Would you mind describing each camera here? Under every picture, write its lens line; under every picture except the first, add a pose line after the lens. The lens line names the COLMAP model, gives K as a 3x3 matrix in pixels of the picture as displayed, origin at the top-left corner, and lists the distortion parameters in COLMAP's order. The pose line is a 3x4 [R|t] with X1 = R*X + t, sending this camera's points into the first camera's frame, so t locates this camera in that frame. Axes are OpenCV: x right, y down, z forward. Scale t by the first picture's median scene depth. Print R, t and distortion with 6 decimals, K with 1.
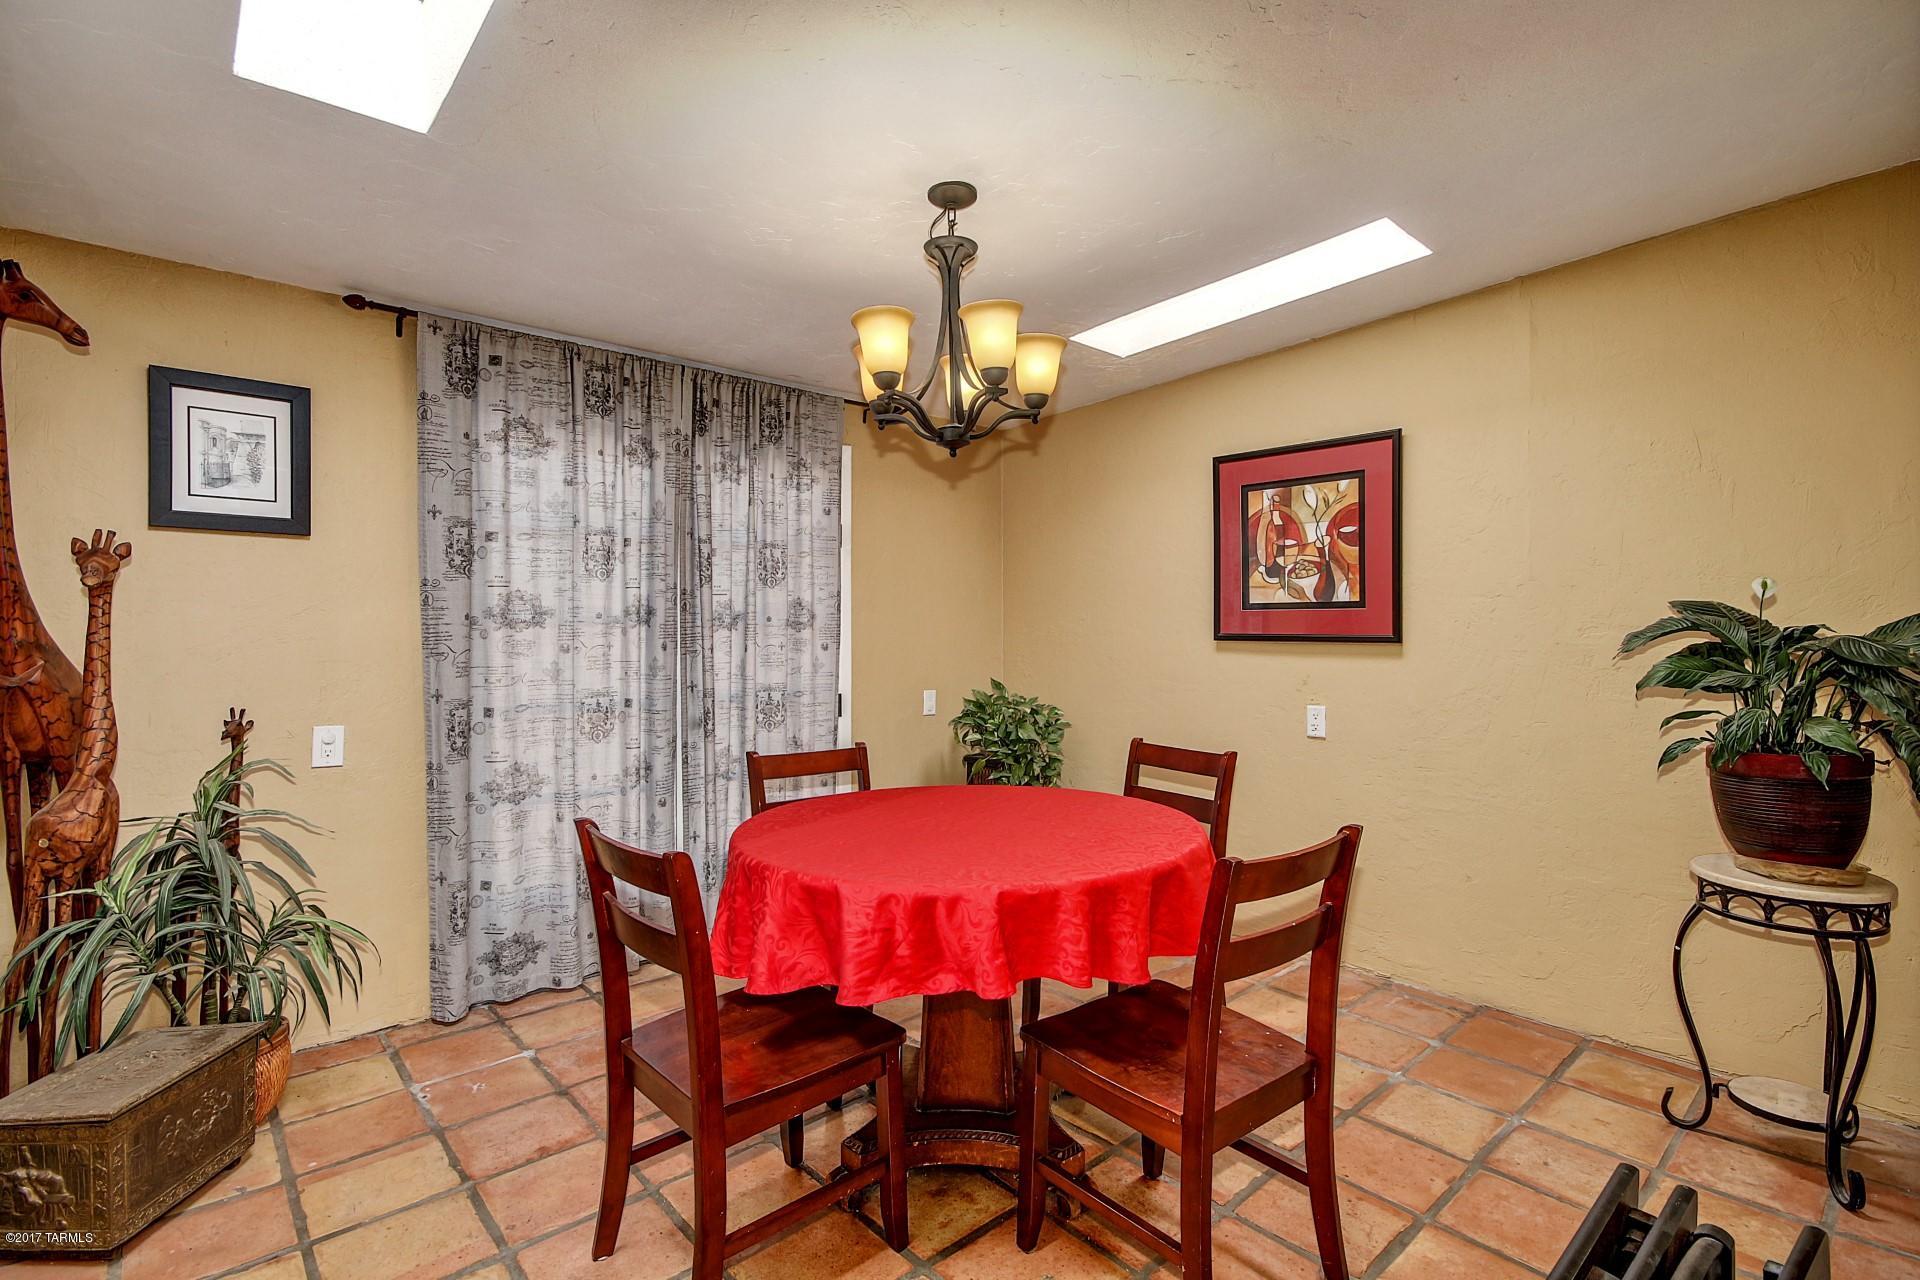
lens RADIAL K [[896.6, 0, 963.7], [0, 896.6, 631.8], [0, 0, 1]] dist [0.004522, -0.006642]
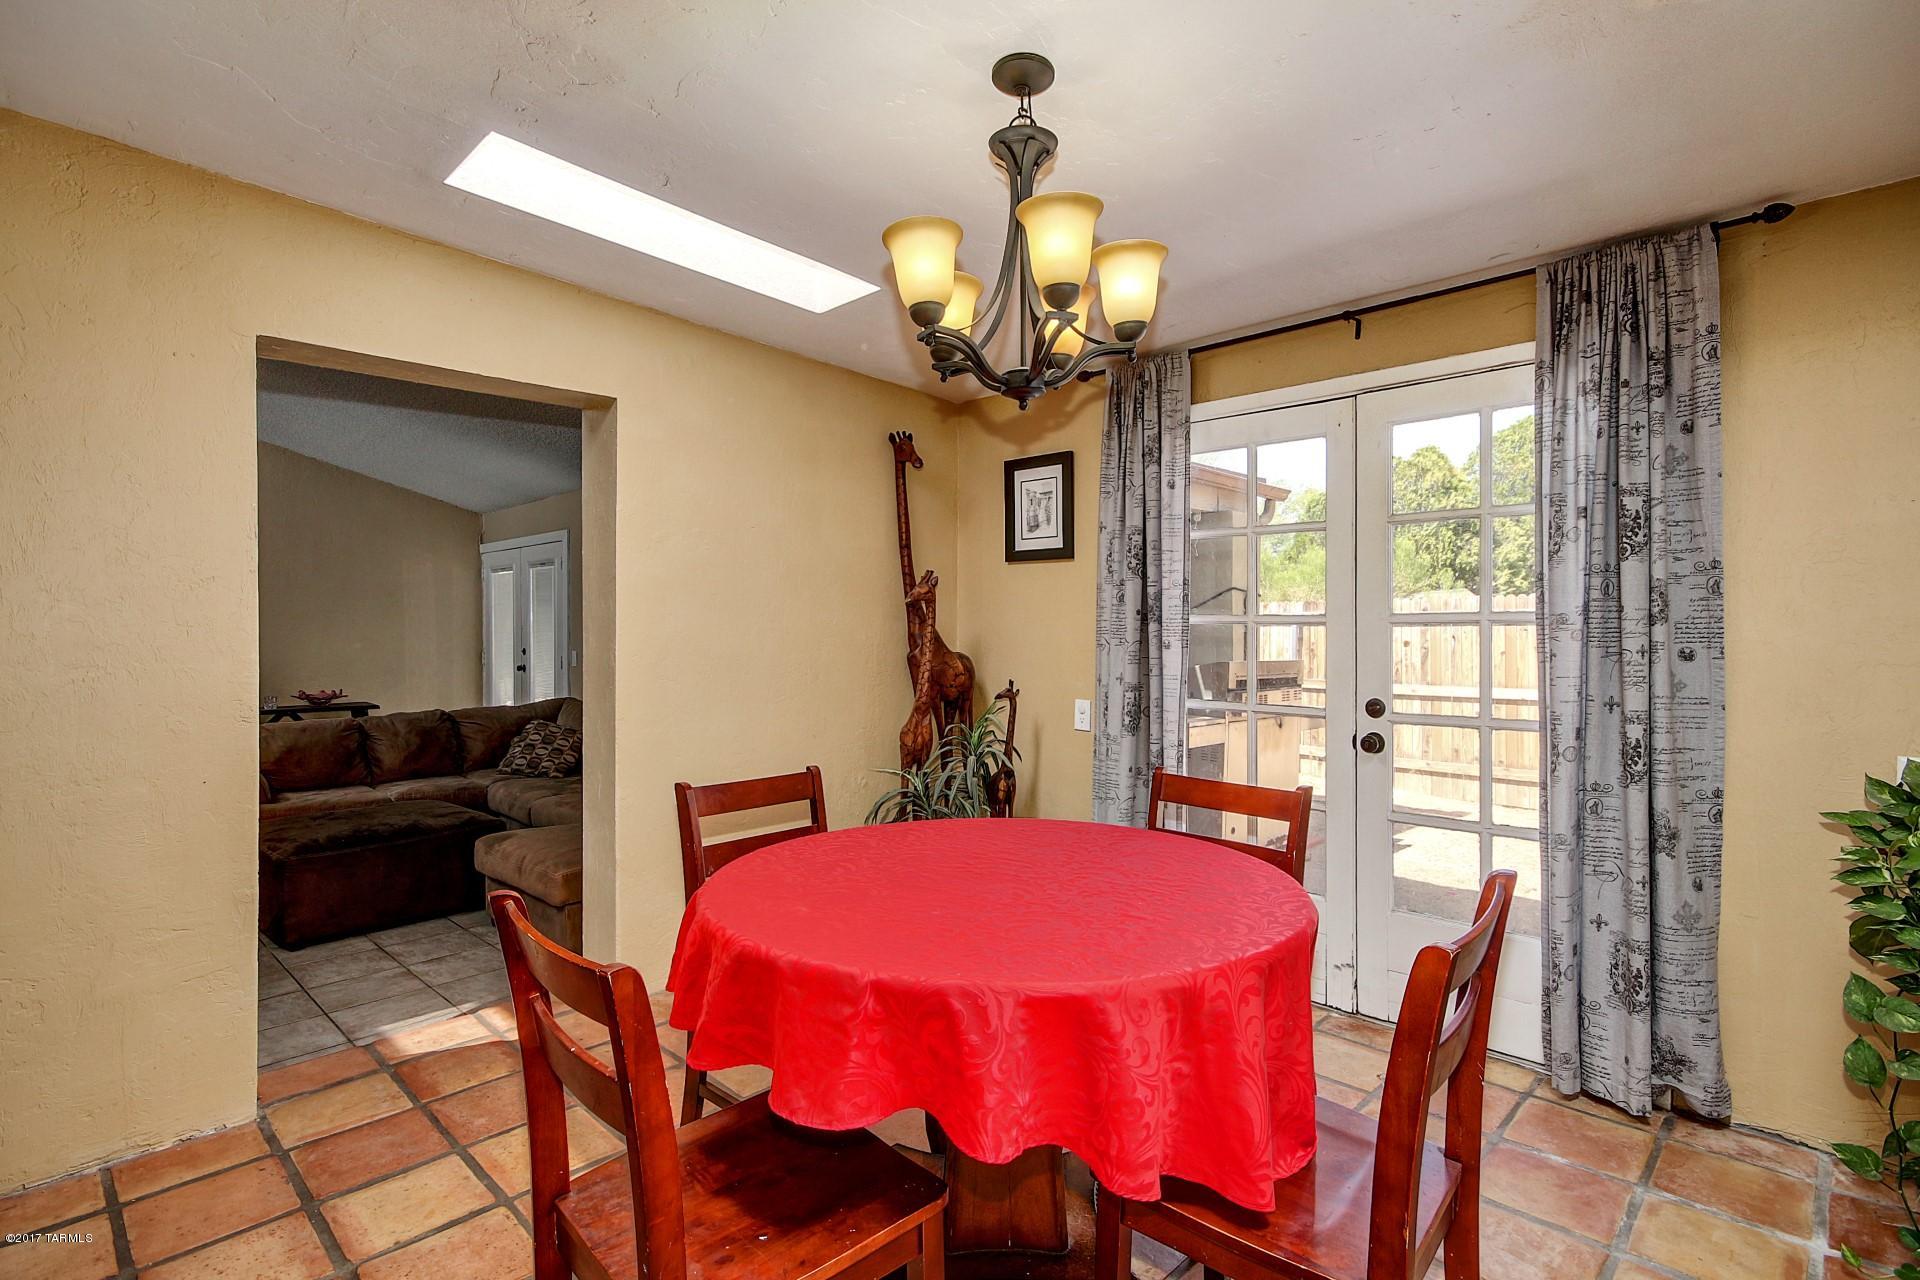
lens RADIAL K [[926.6, 0, 980.0], [0, 926.6, 636.6], [0, 0, 1]] dist [-0.004992, 0.001427]
pose [[0.077512, 0.012175, -0.996917, 0.784239], [-0.002606, 0.999924, 0.012010, -0.006179], [0.996988, 0.001668, 0.077538, 0.890716]]
